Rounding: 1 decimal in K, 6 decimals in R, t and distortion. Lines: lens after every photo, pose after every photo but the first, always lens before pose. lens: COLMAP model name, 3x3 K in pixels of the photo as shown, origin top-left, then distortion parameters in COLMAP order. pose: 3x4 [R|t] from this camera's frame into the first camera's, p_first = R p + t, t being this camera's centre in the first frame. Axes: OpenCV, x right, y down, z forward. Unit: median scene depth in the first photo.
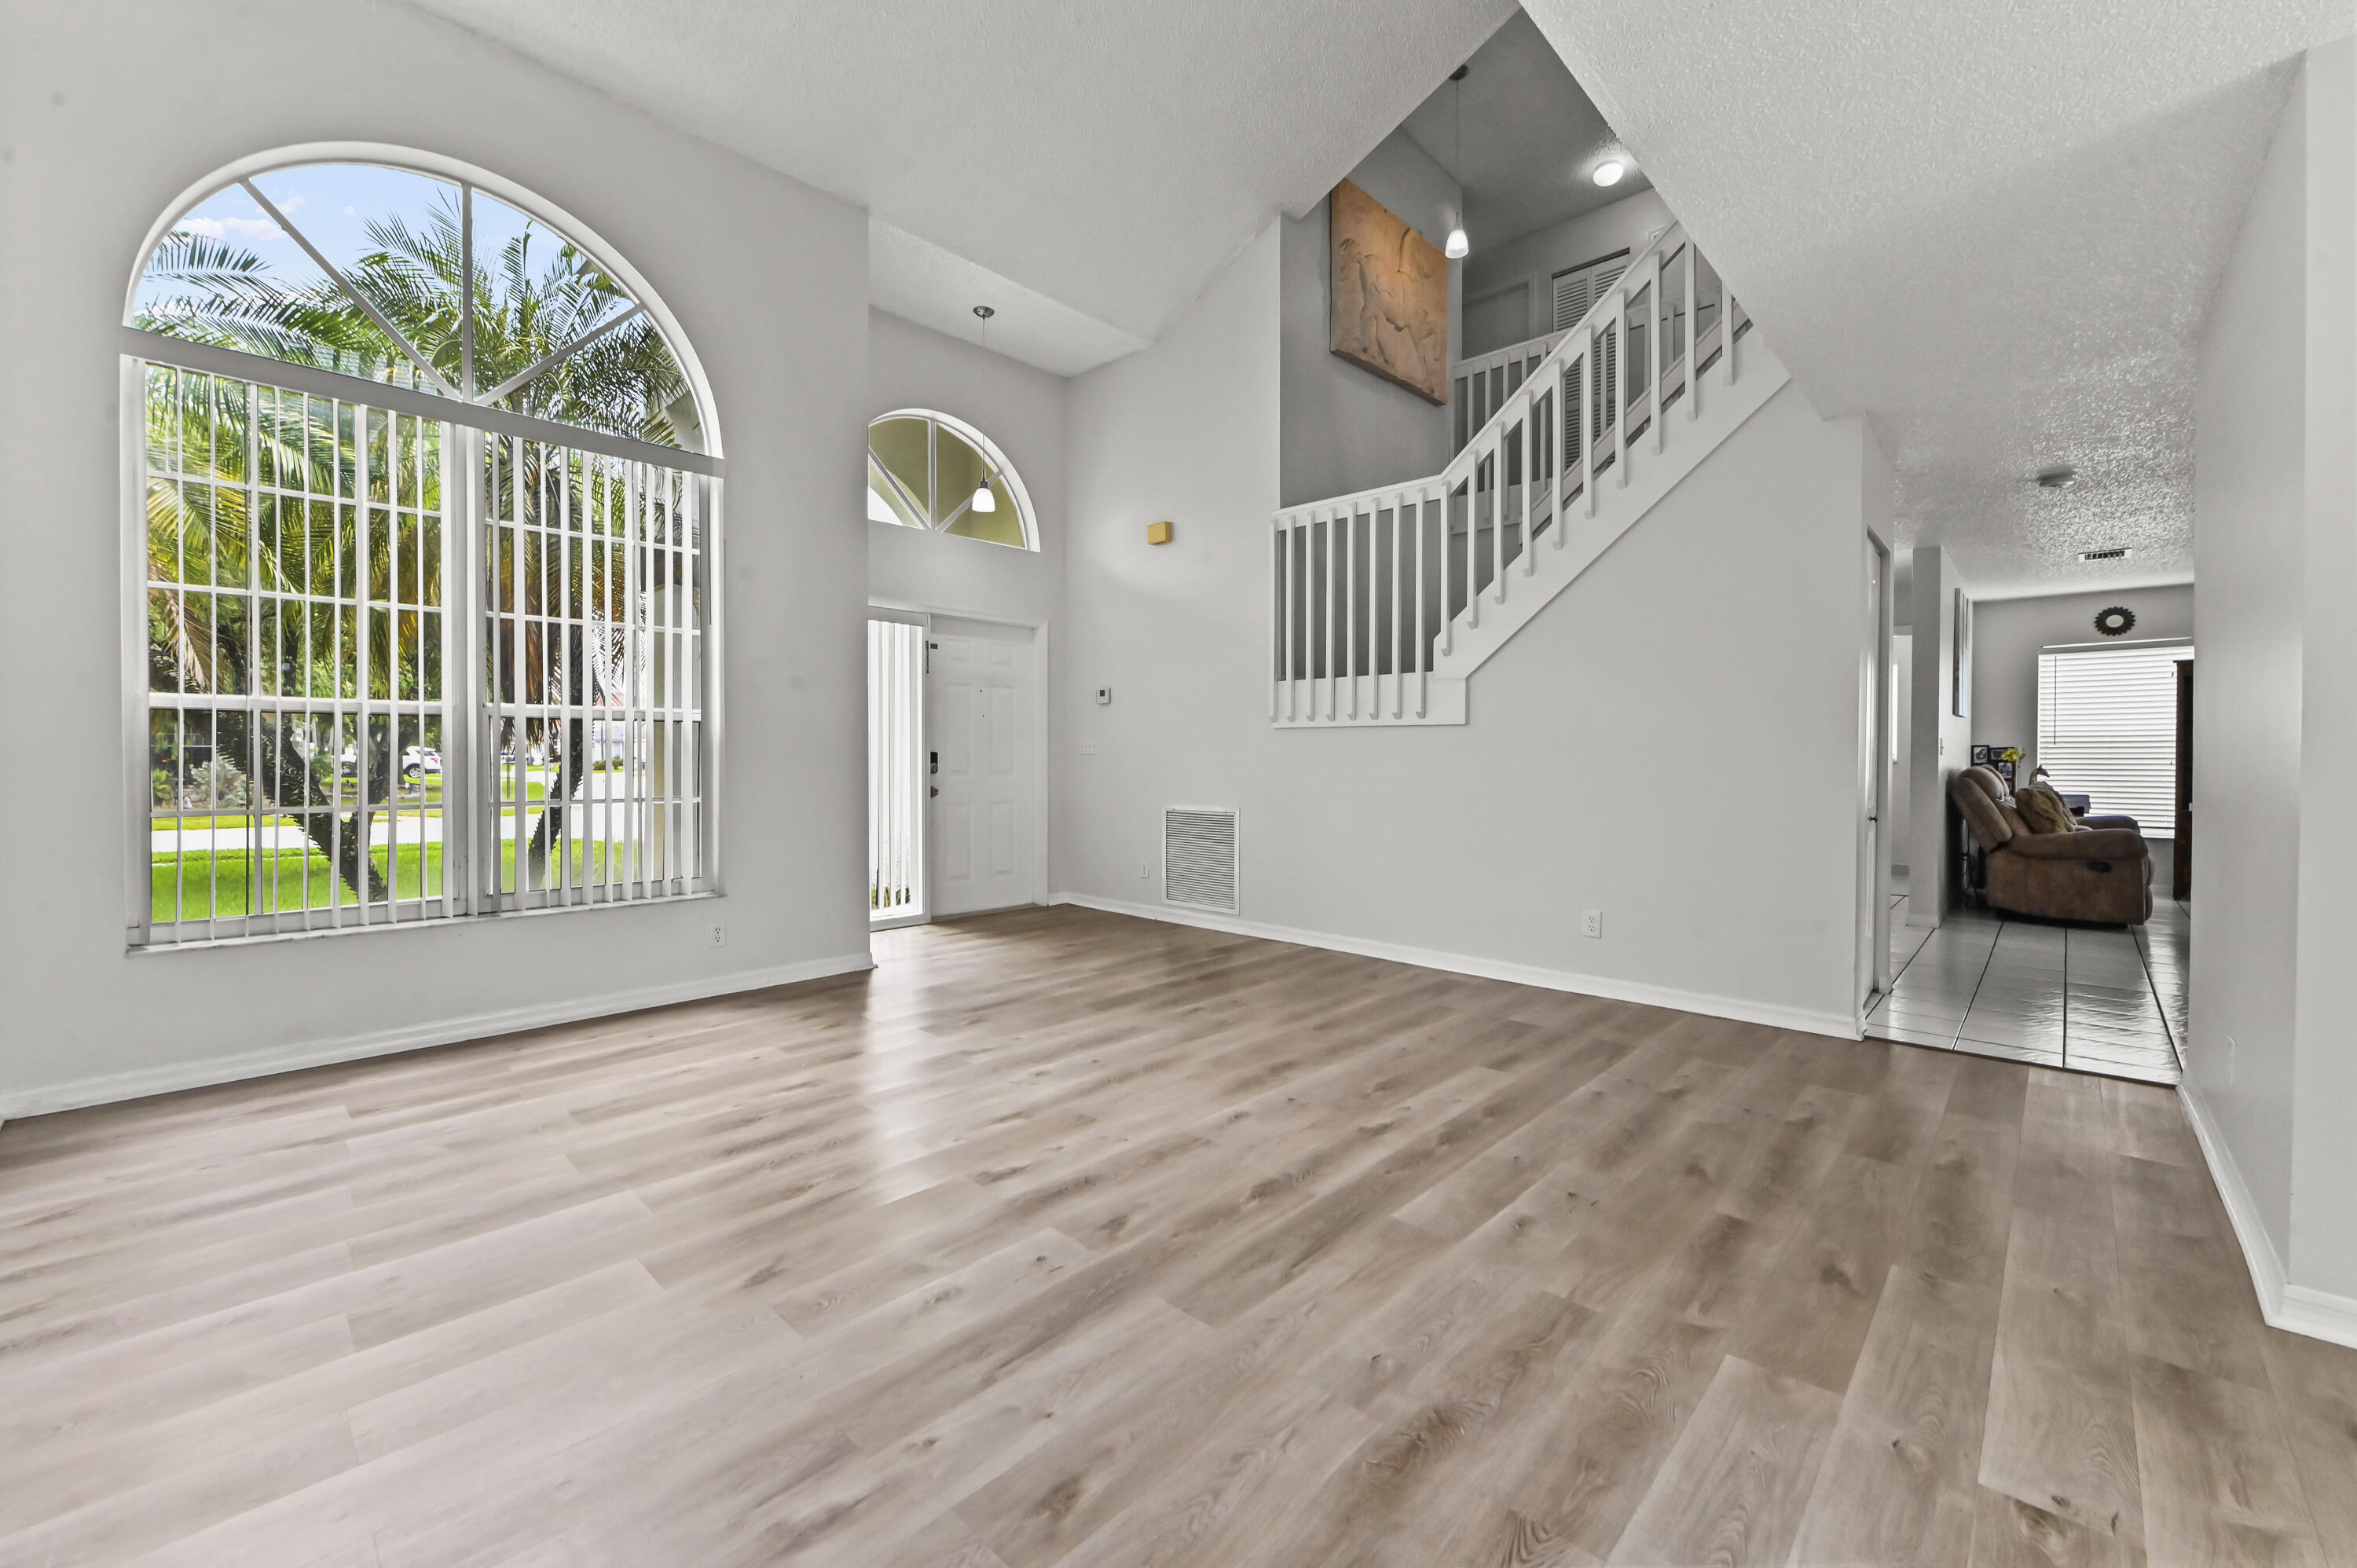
lens RADIAL K [[935.5, 0, 1176.4], [0, 935.5, 757.2], [0, 0, 1]] dist [-0.006008, -0.000394]
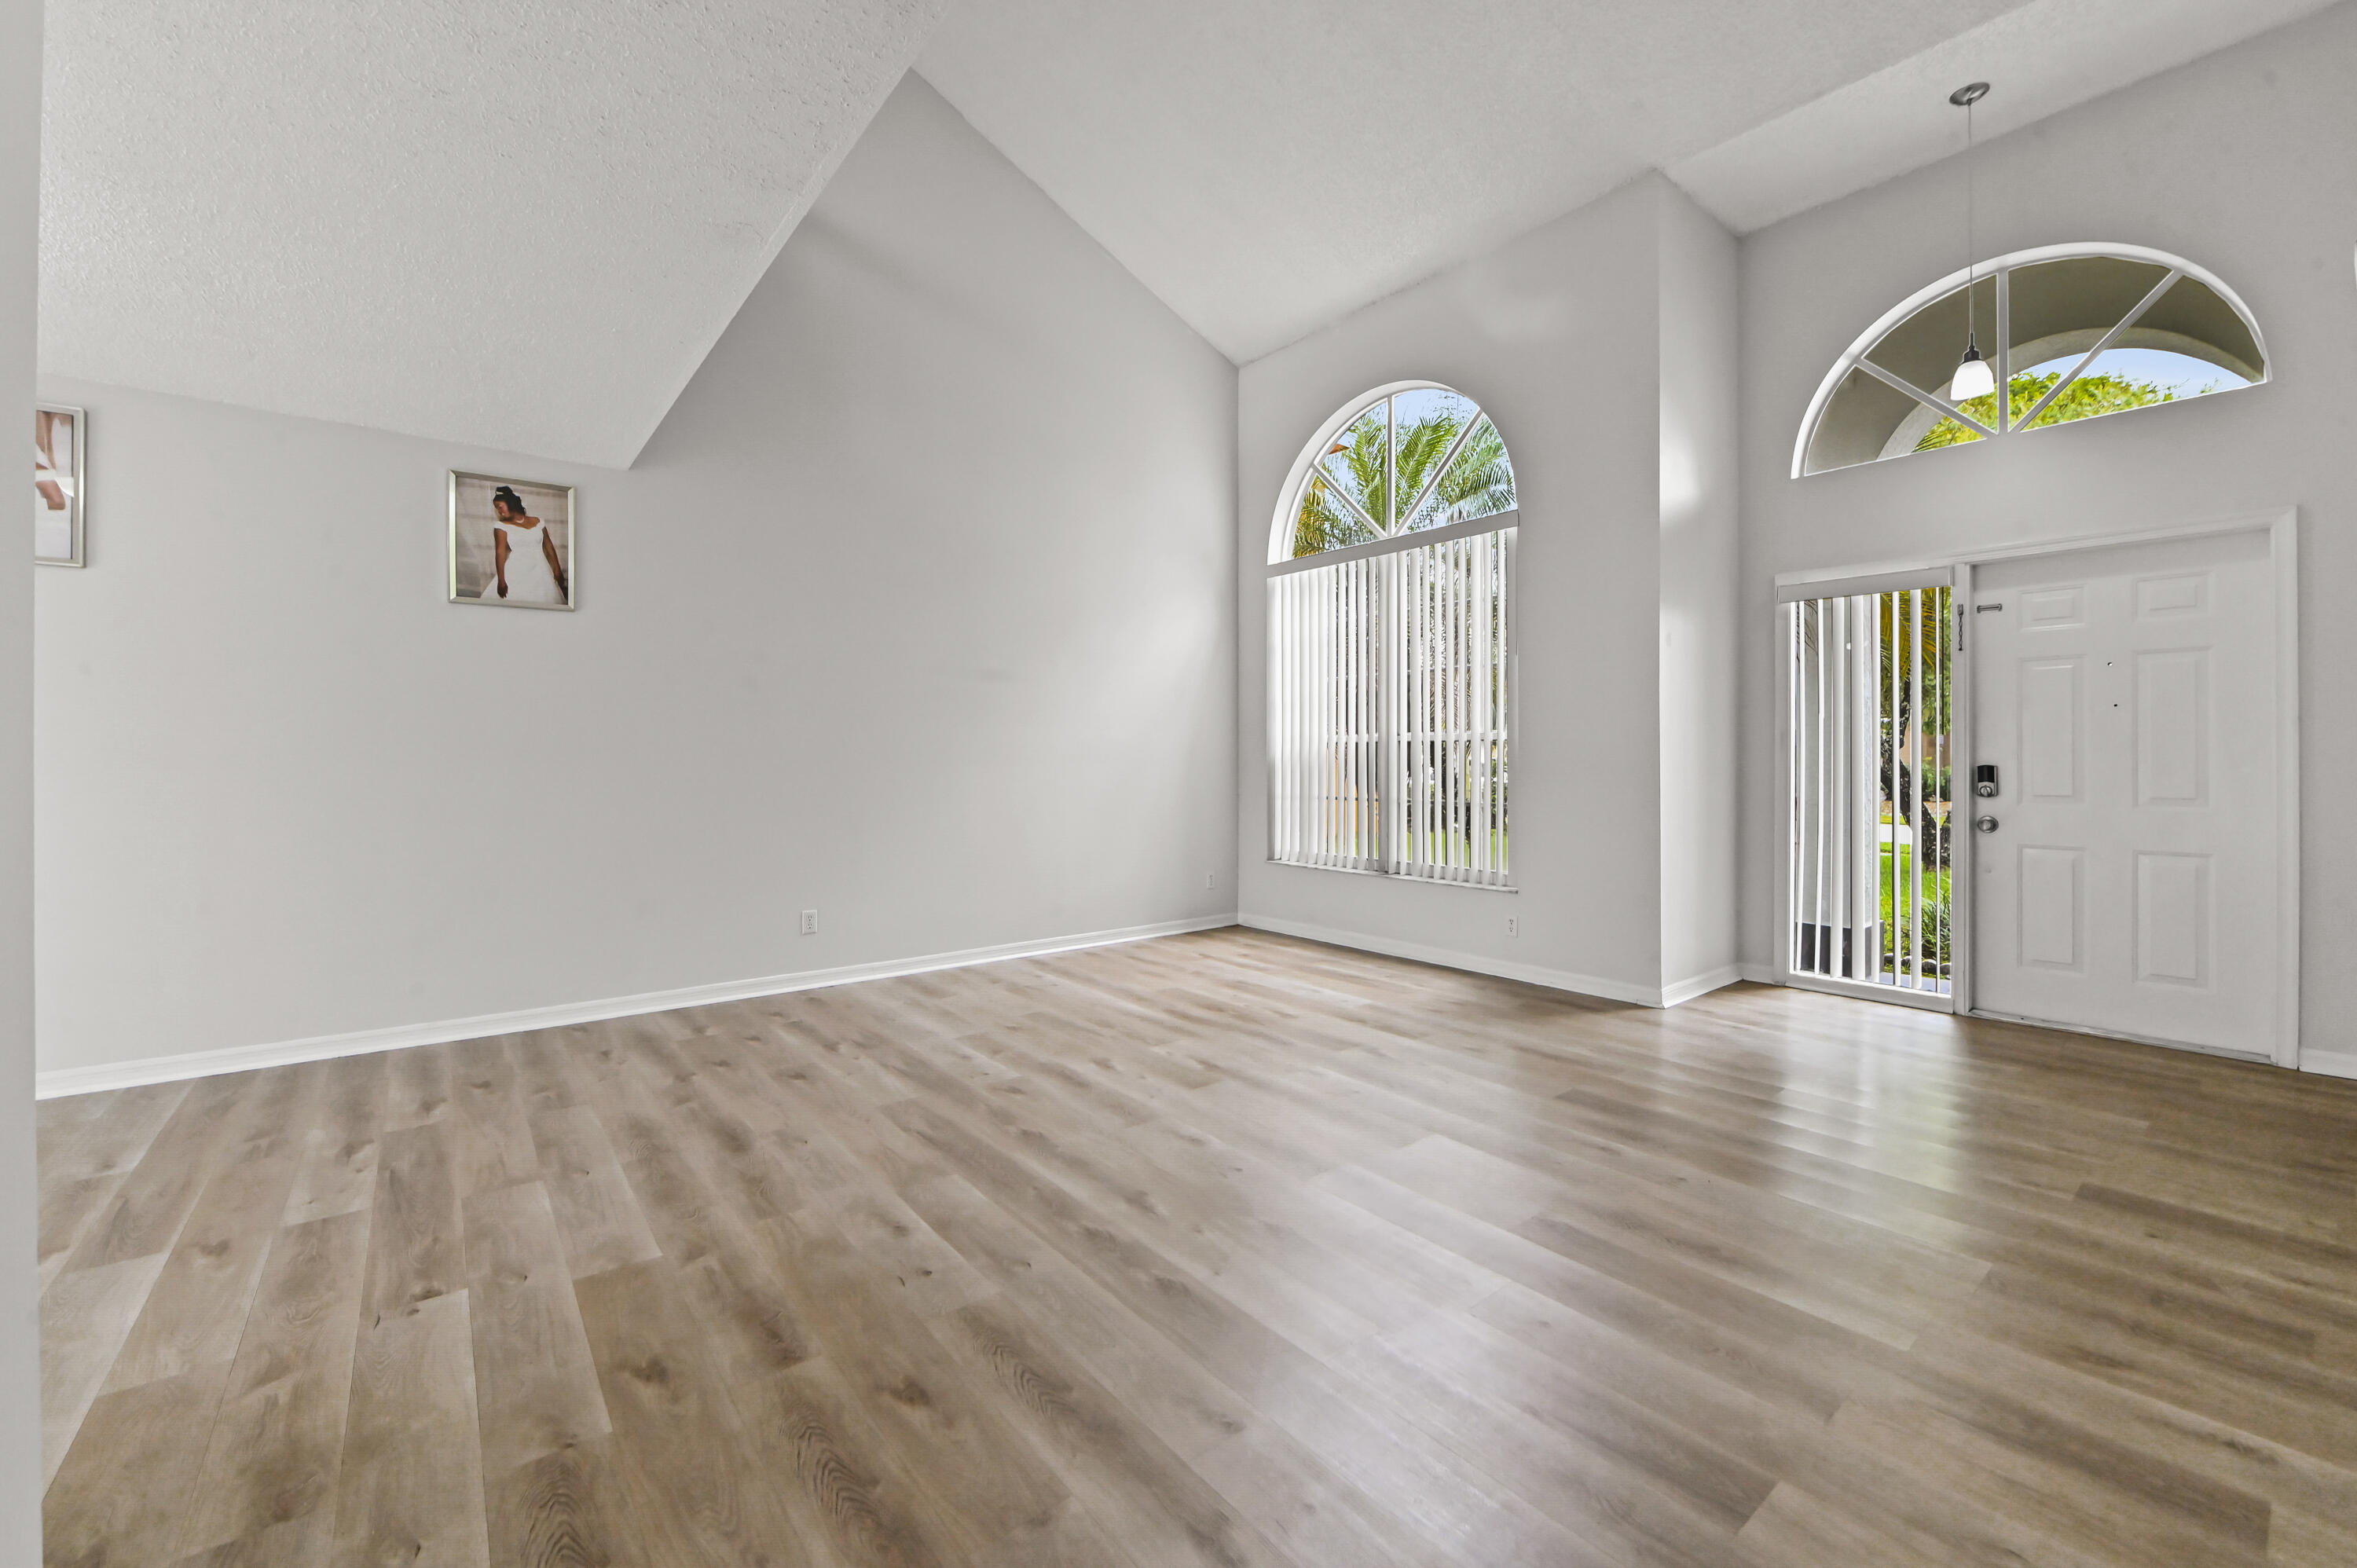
lens RADIAL K [[937.6, 0, 1175.7], [0, 937.6, 758.6], [0, 0, 1]] dist [-0.010229, 0.000154]
pose [[-0.132528, -0.003050, -0.991175, 0.941418], [-0.003352, 0.999991, -0.002629, -0.014373], [0.991174, 0.002974, -0.132537, 0.997378]]
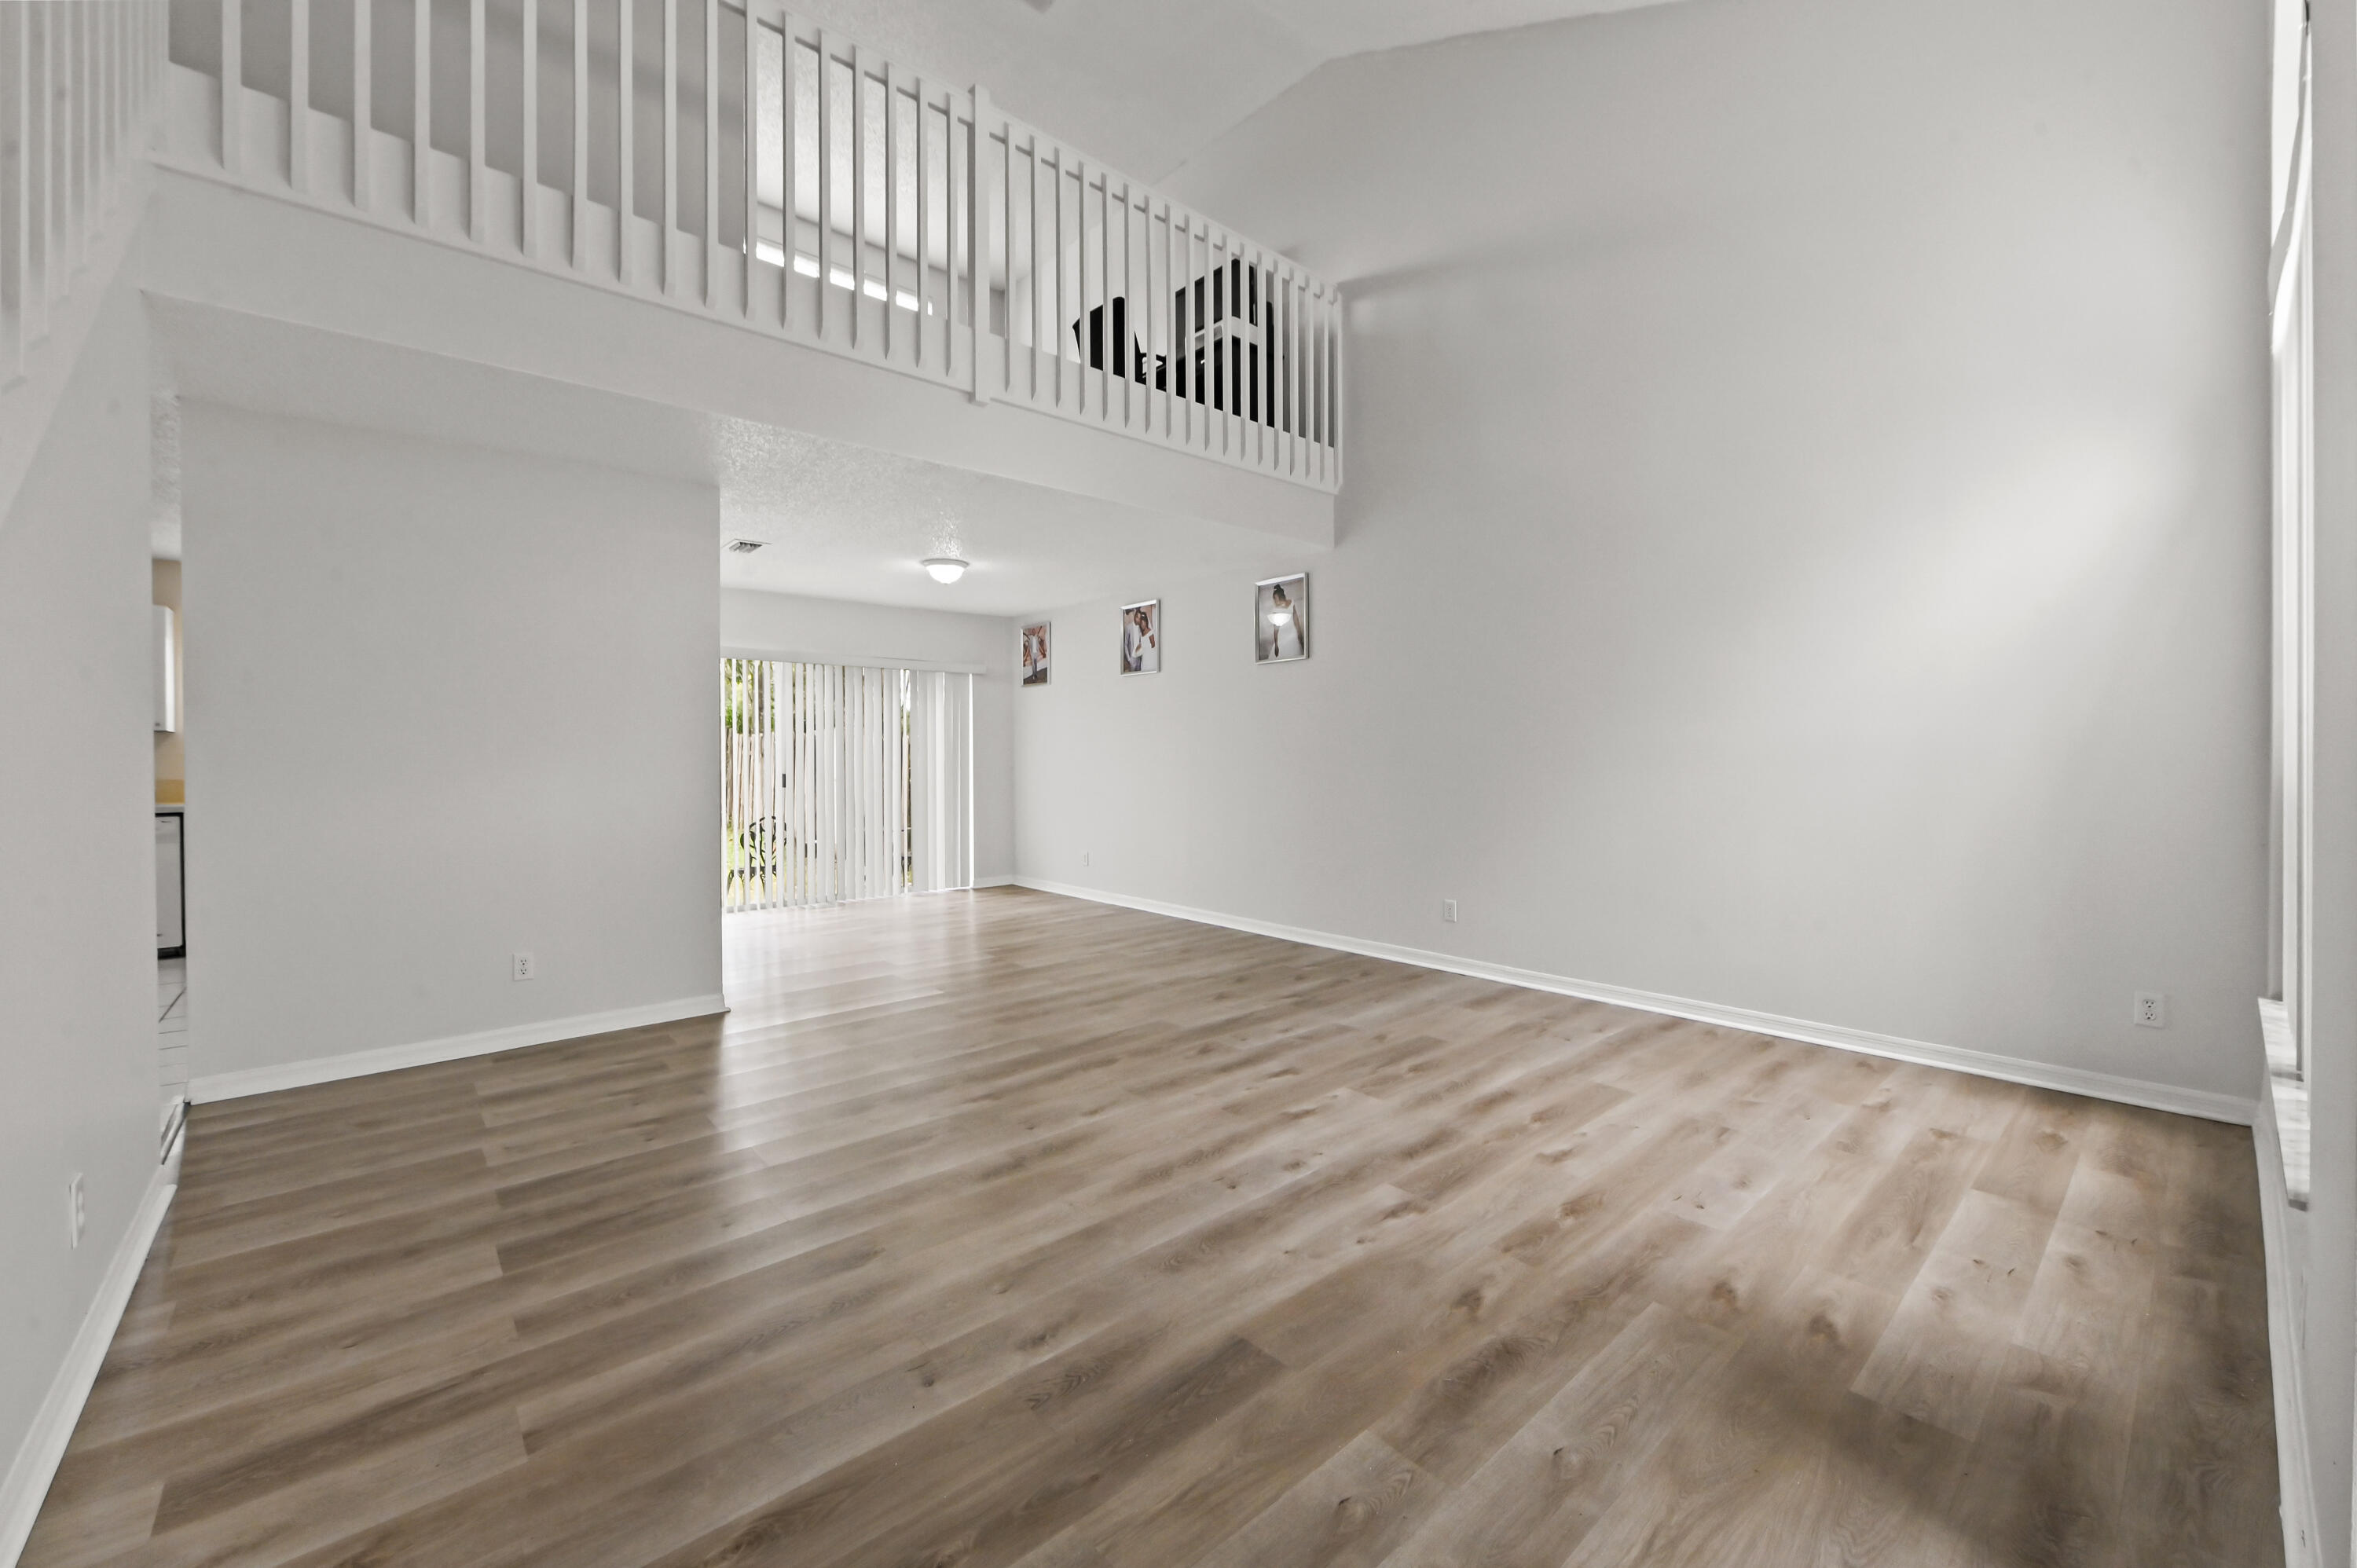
lens RADIAL K [[937.6, 0, 1175.7], [0, 937.6, 758.6], [0, 0, 1]] dist [-0.010229, 0.000154]
pose [[-0.995774, 0.001336, 0.091824, -0.117871], [0.002222, 0.999952, 0.009539, -0.036549], [-0.091806, 0.009702, -0.995730, 1.869771]]
